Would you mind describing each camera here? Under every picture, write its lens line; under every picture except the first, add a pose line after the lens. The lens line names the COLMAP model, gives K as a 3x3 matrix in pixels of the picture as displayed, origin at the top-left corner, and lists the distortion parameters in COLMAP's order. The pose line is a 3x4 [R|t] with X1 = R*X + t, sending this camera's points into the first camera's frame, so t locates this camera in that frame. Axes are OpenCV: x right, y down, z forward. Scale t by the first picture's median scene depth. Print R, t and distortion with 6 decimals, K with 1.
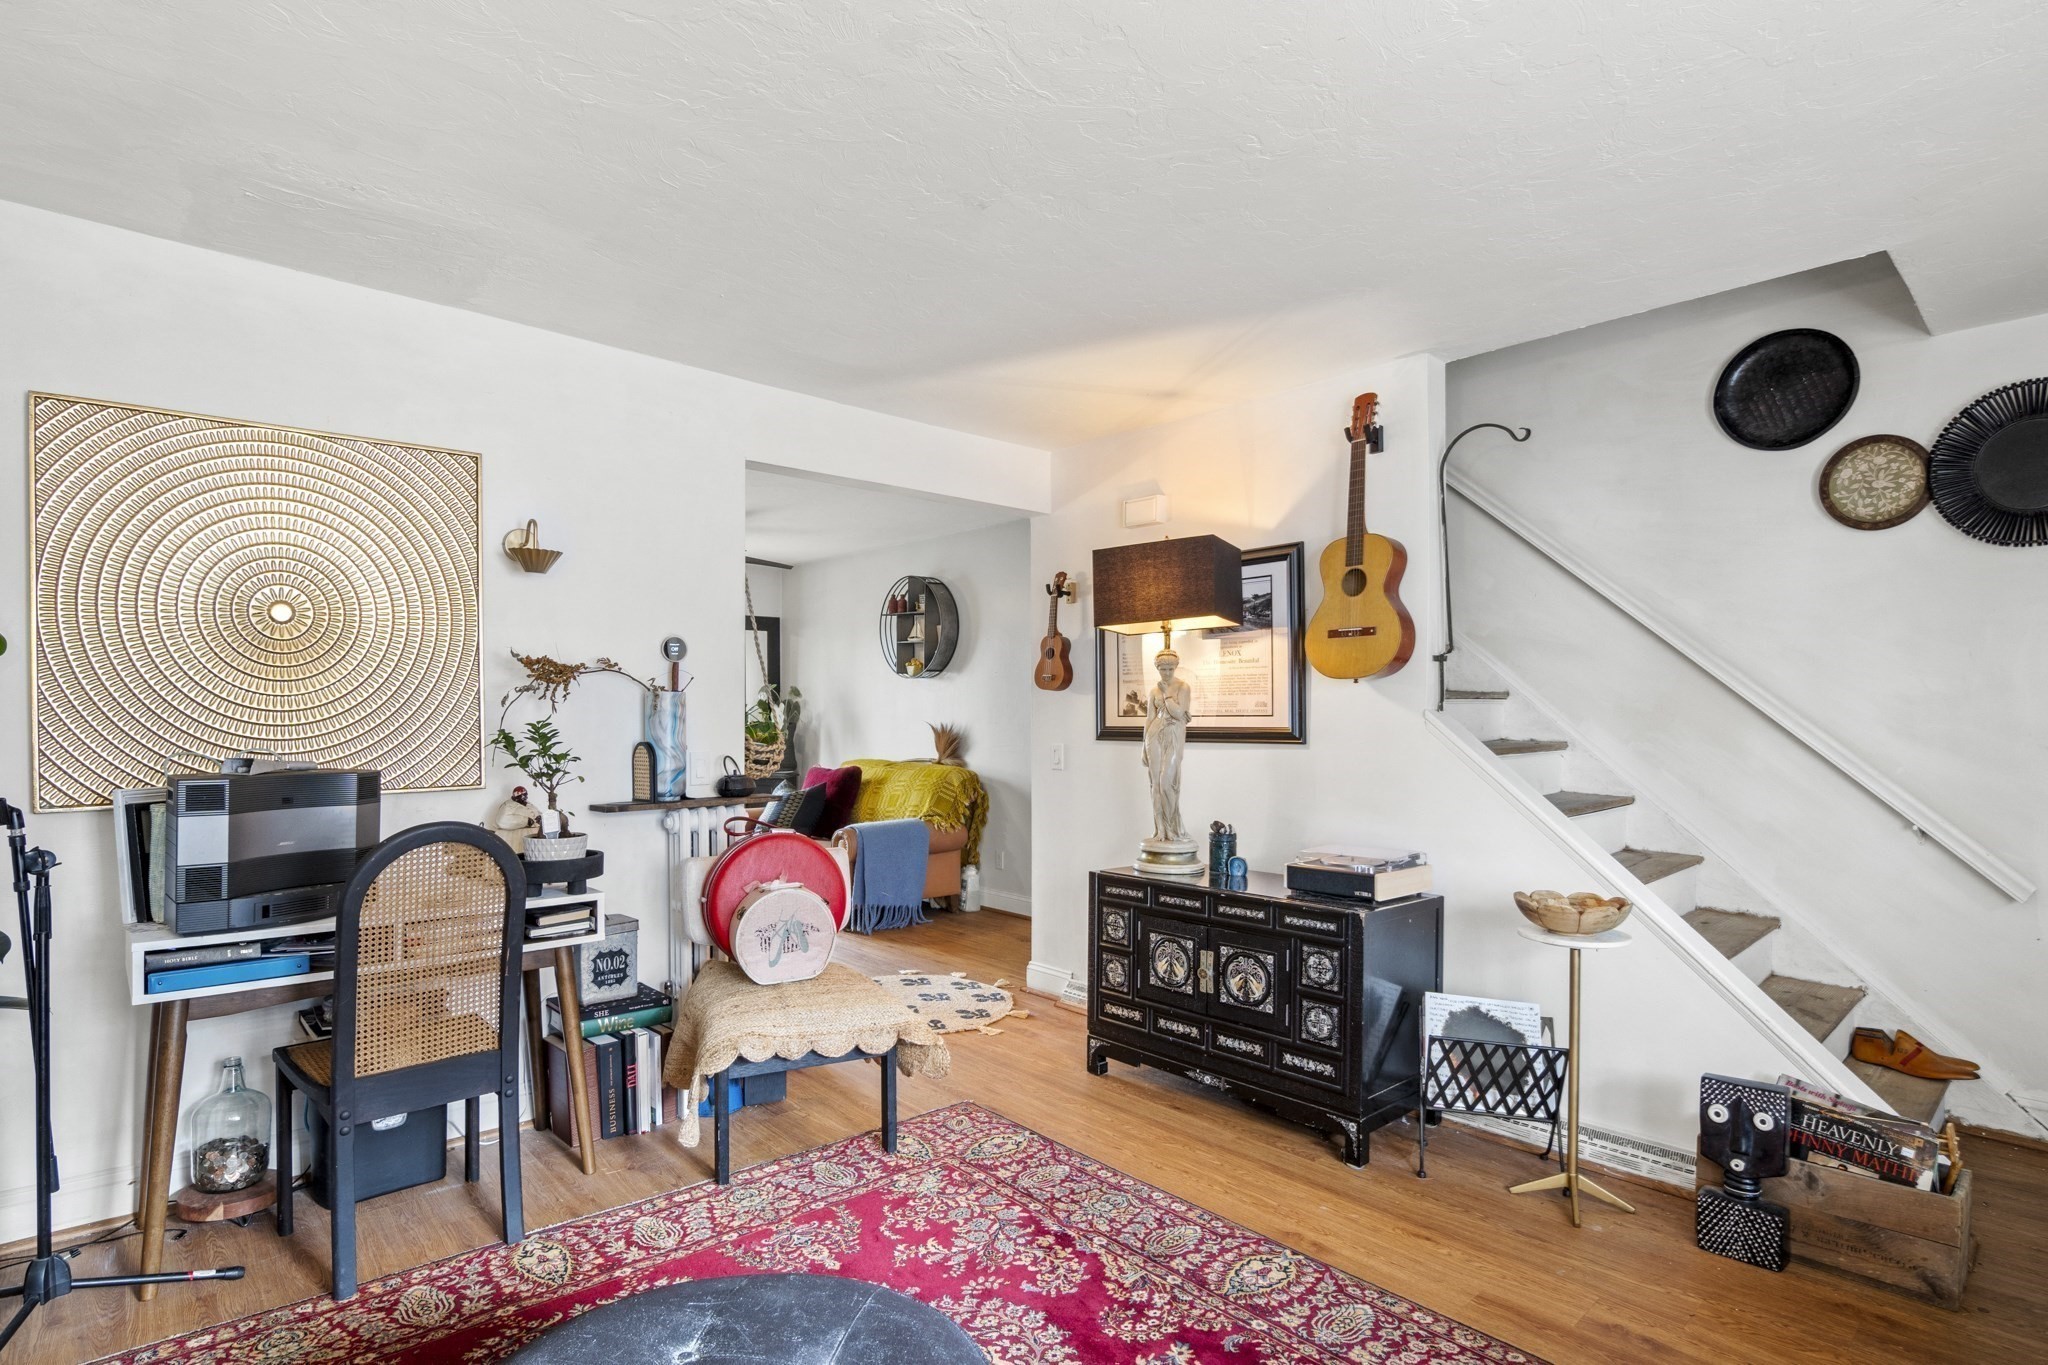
lens RADIAL K [[1022.3, 0, 1009.8], [0, 1022.3, 715.4], [0, 0, 1]] dist [-0.020330, -0.001777]
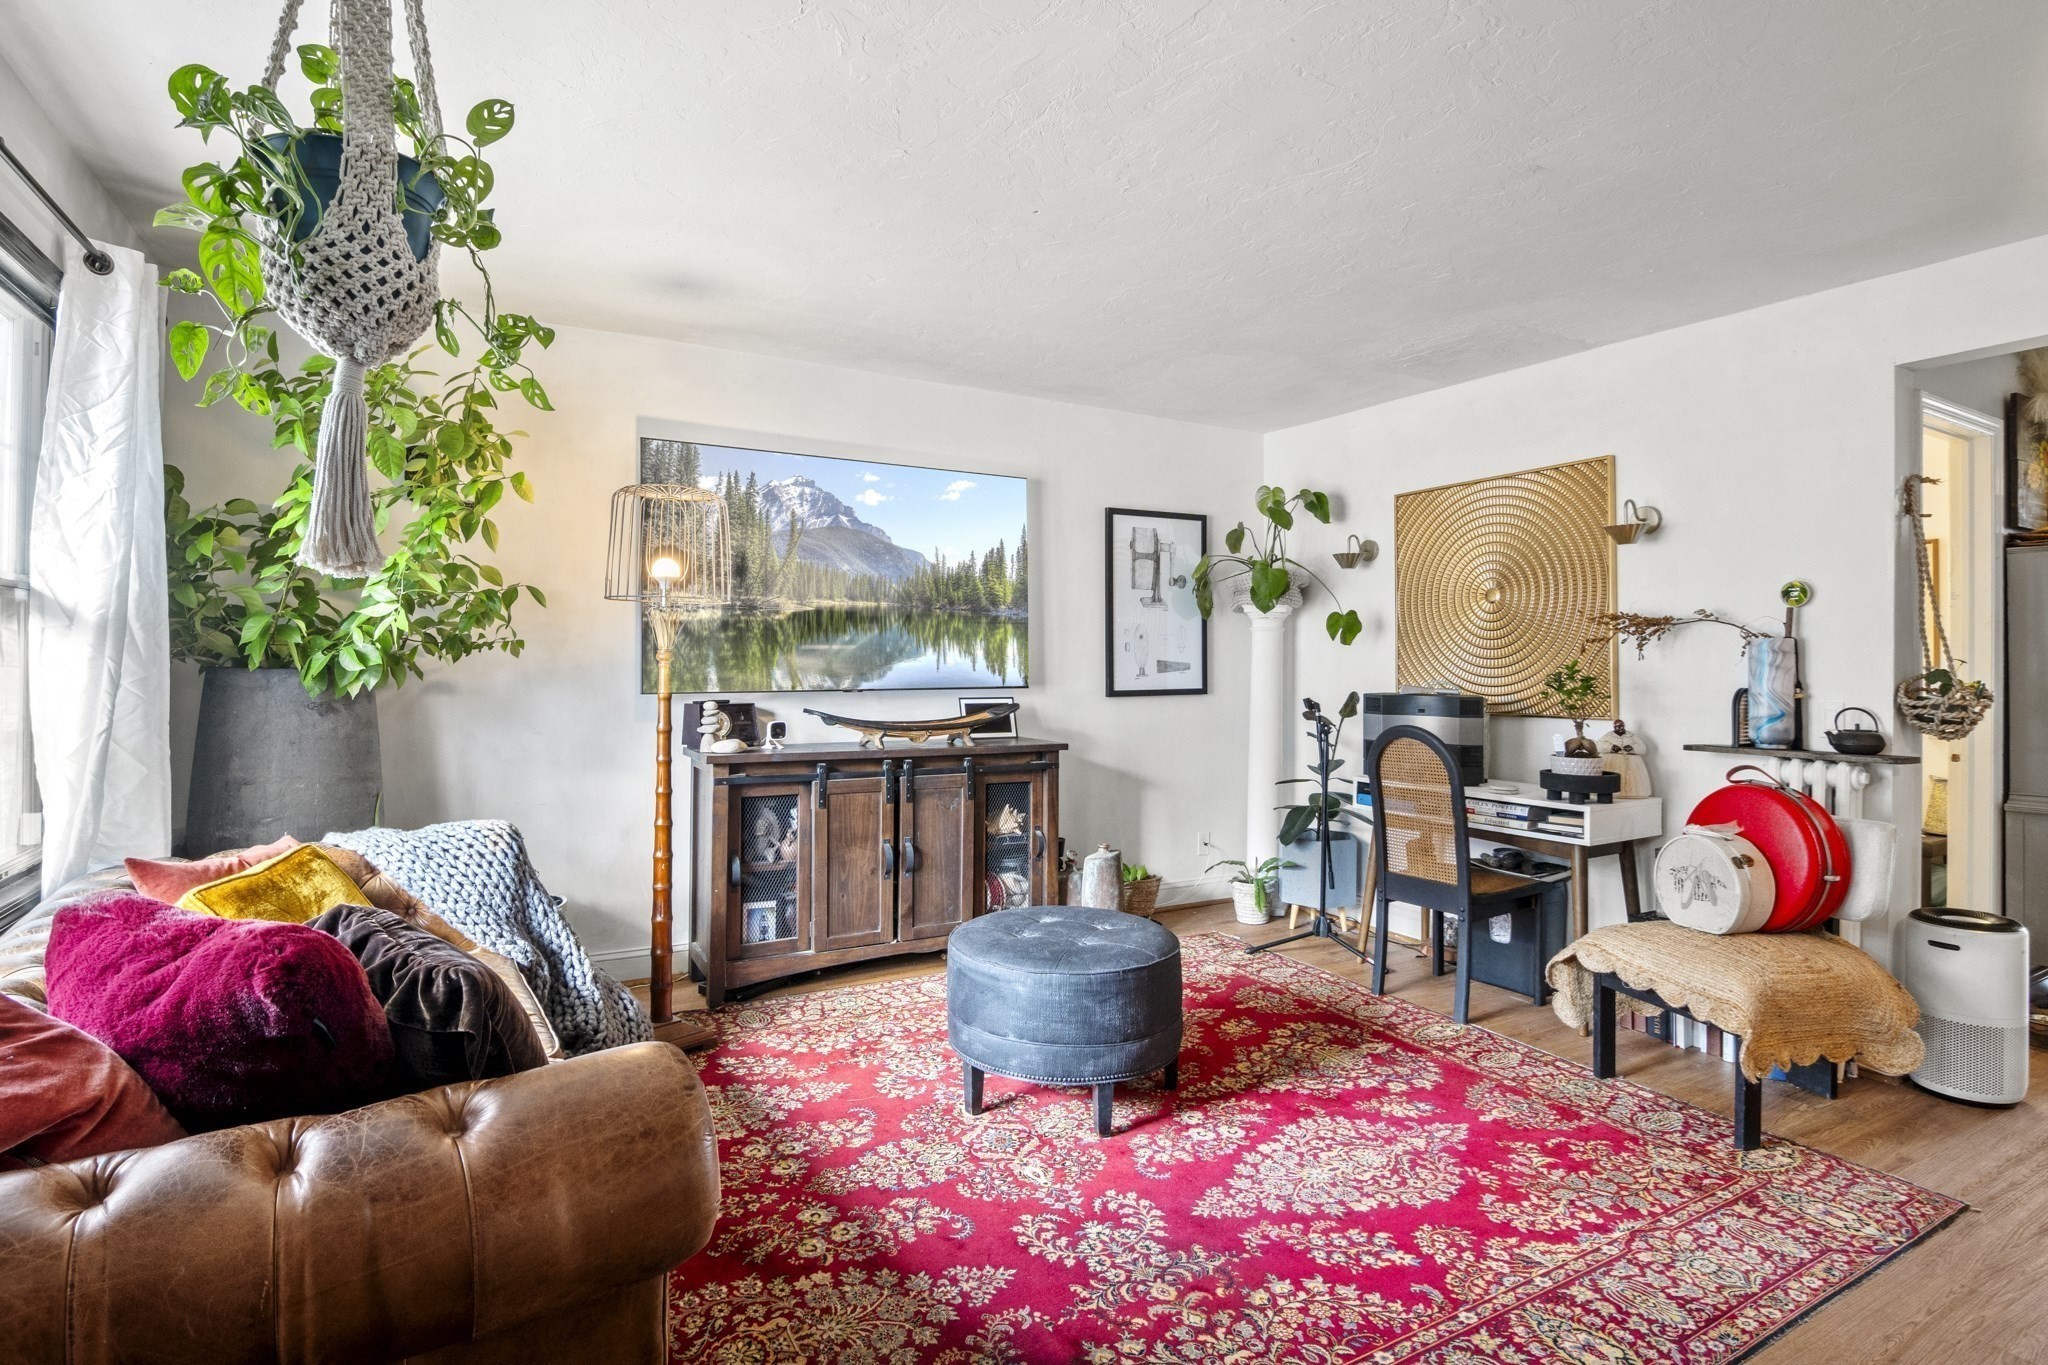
lens RADIAL K [[978.6, 0, 1017.7], [0, 978.6, 640.8], [0, 0, 1]] dist [-0.038010, -0.000070]
pose [[-0.200737, -0.025006, -0.979326, 0.850583], [-0.014370, 0.999642, -0.022580, 0.012315], [0.979540, 0.009541, -0.201024, 0.552764]]
